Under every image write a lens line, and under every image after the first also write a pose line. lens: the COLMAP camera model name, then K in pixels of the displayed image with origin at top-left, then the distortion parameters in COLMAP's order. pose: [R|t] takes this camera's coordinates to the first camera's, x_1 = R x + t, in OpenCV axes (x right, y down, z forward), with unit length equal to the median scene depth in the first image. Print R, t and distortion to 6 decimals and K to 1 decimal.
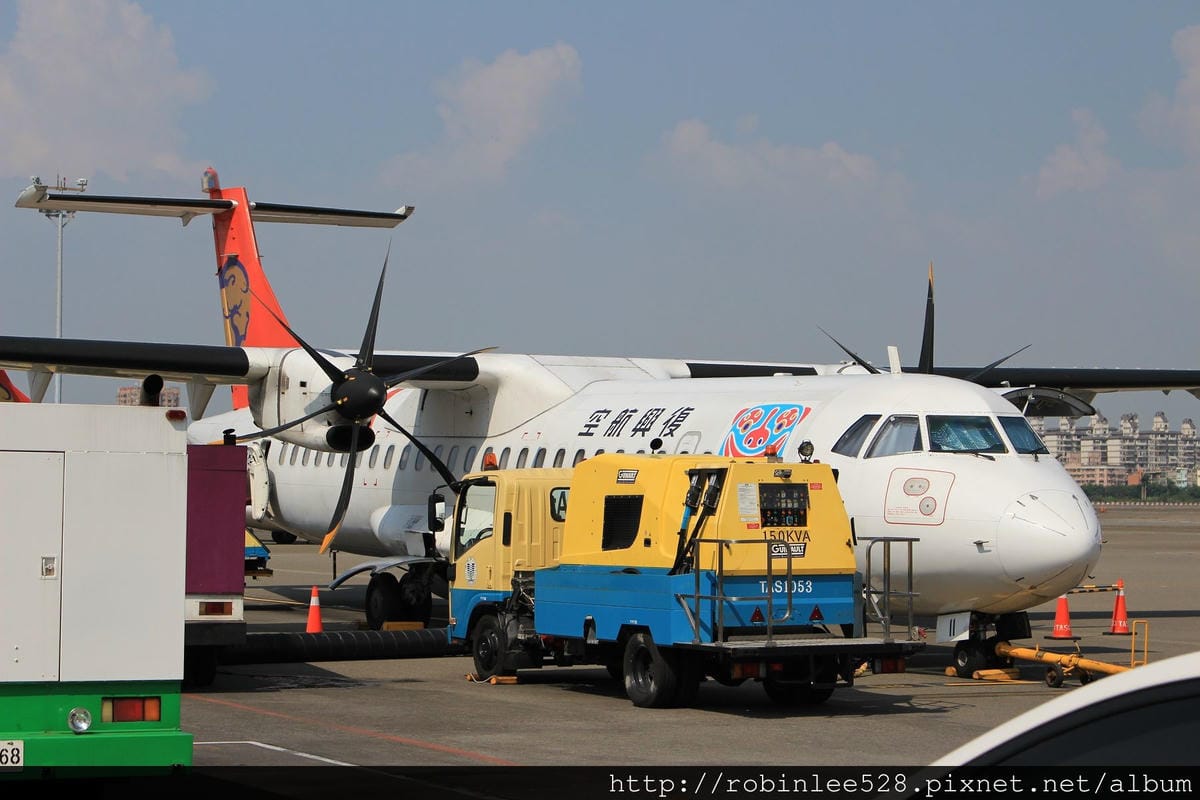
lens RADIAL K [[2878.1, 0, 600.0], [0, 2878.1, 400.0], [0, 0, 1]] dist [0.074589, 0.019313]
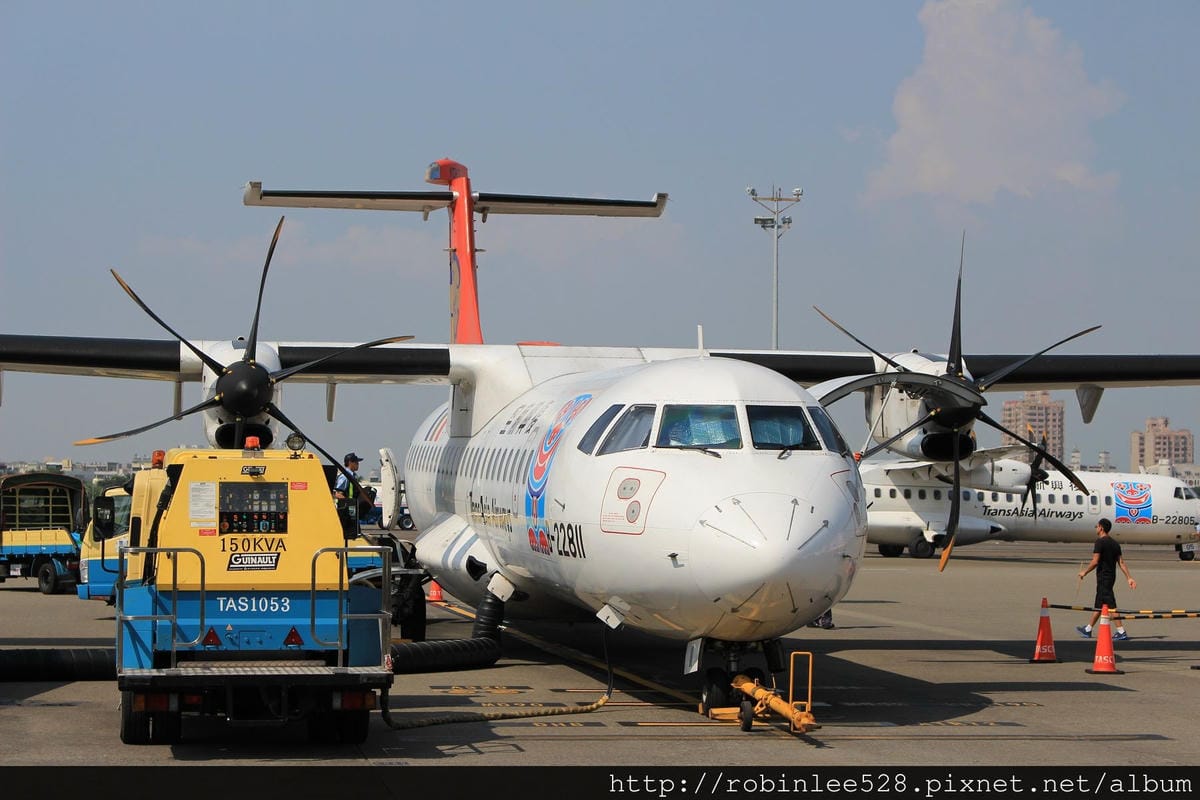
lens RADIAL K [[2878.1, 0, 600.0], [0, 2878.1, 400.0], [0, 0, 1]] dist [0.074589, 0.019313]
pose [[0.950638, -0.007753, -0.310206, 0.394570], [0.006278, 0.999964, -0.005751, 0.009566], [0.310239, 0.003520, 0.950652, 0.210121]]
